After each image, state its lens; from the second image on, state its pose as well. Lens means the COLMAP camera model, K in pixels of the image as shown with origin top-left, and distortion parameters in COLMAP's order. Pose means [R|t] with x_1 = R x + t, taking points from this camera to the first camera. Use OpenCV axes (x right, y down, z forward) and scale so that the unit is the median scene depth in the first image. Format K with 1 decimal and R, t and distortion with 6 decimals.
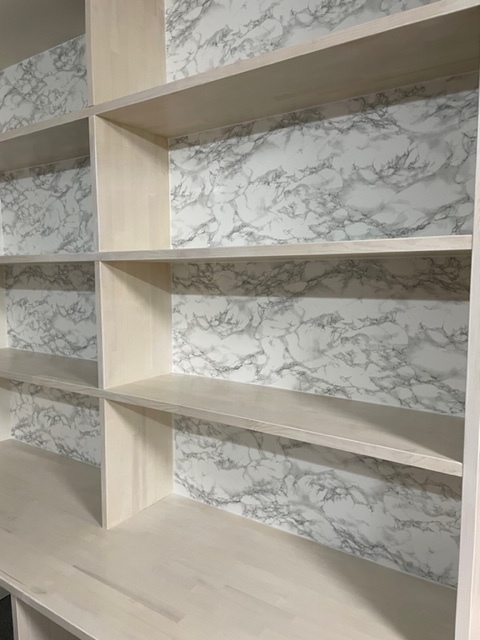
lens RADIAL K [[489.8, 0, 240.3], [0, 489.8, 317.0], [0, 0, 1]] dist [0.074971, -0.088175]
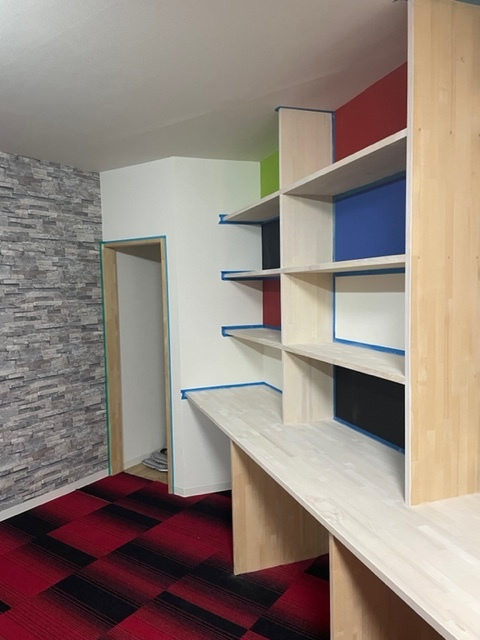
lens RADIAL K [[489.8, 0, 239.7], [0, 489.8, 321.7], [0, 0, 1]] dist [0.074971, -0.088175]
pose [[0.810570, 0.033302, -0.584695, 0.618442], [-0.041788, 0.999126, -0.001025, 0.070335], [0.584150, 0.025264, 0.811253, -0.522868]]
